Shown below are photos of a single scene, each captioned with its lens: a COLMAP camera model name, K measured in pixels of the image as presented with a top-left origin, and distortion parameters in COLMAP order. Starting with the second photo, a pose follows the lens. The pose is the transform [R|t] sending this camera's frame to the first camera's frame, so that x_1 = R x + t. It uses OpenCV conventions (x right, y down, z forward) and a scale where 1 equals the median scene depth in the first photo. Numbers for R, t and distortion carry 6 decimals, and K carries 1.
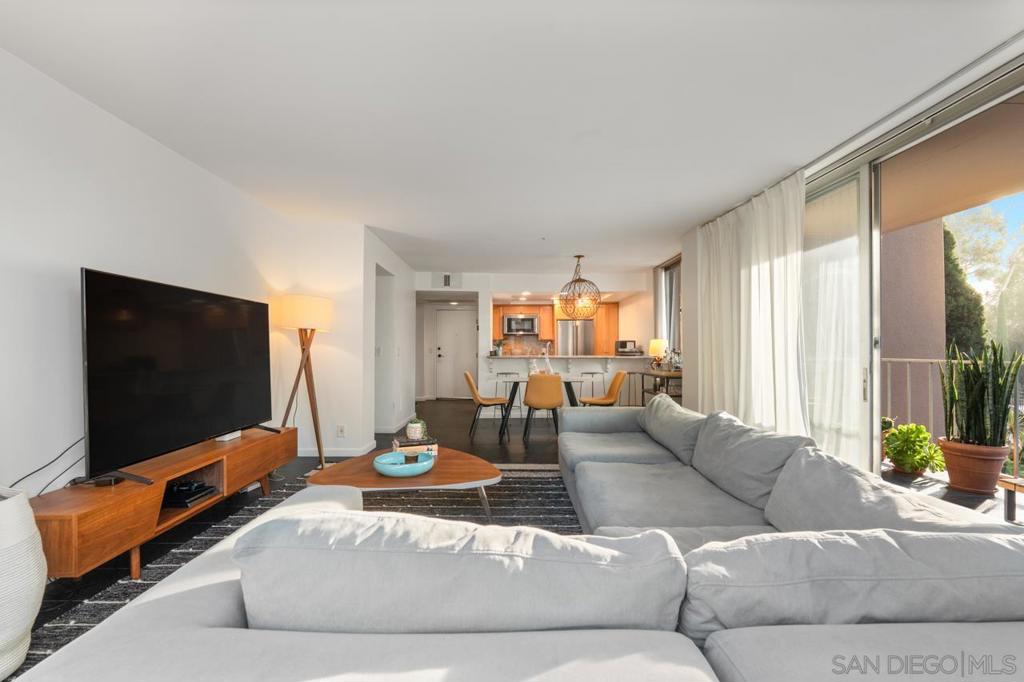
lens RADIAL K [[458.8, 0, 512.0], [0, 458.8, 341.0], [0, 0, 1]] dist [-0.000671, -0.000126]
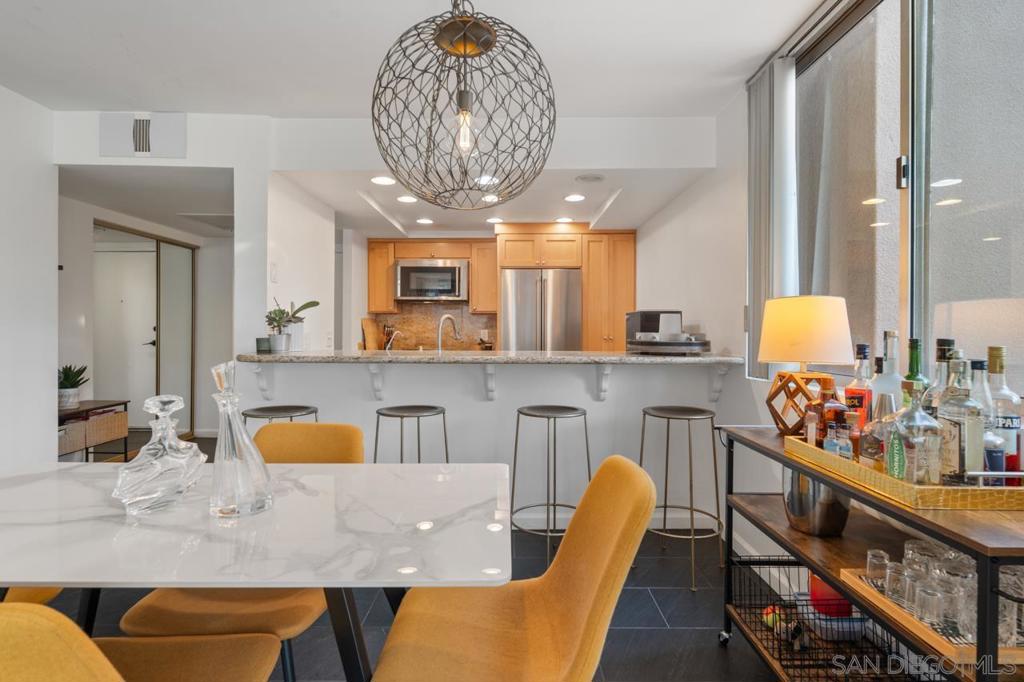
lens RADIAL K [[499.1, 0, 513.8], [0, 499.1, 328.9], [0, 0, 1]] dist [-0.003353, -0.000229]
pose [[0.999931, 0.002527, -0.011511, 0.148329], [-0.002320, 0.999836, 0.017974, 0.007502], [0.011555, -0.017946, 0.999772, 0.637798]]
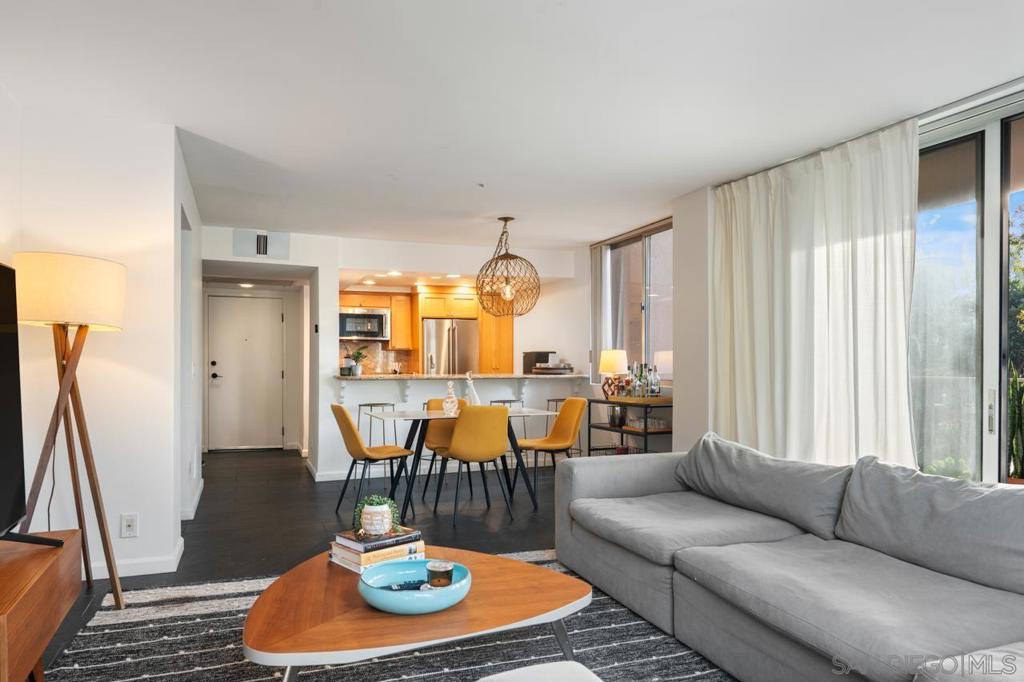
lens RADIAL K [[687.7, 0, 509.2], [0, 687.7, 359.1], [0, 0, 1]] dist [-0.000760, 0.000922]
pose [[0.935708, 0.000480, 0.352775, -0.158768], [-0.004772, 0.999925, 0.011297, -0.000390], [-0.352743, -0.012254, 0.935640, 0.087929]]
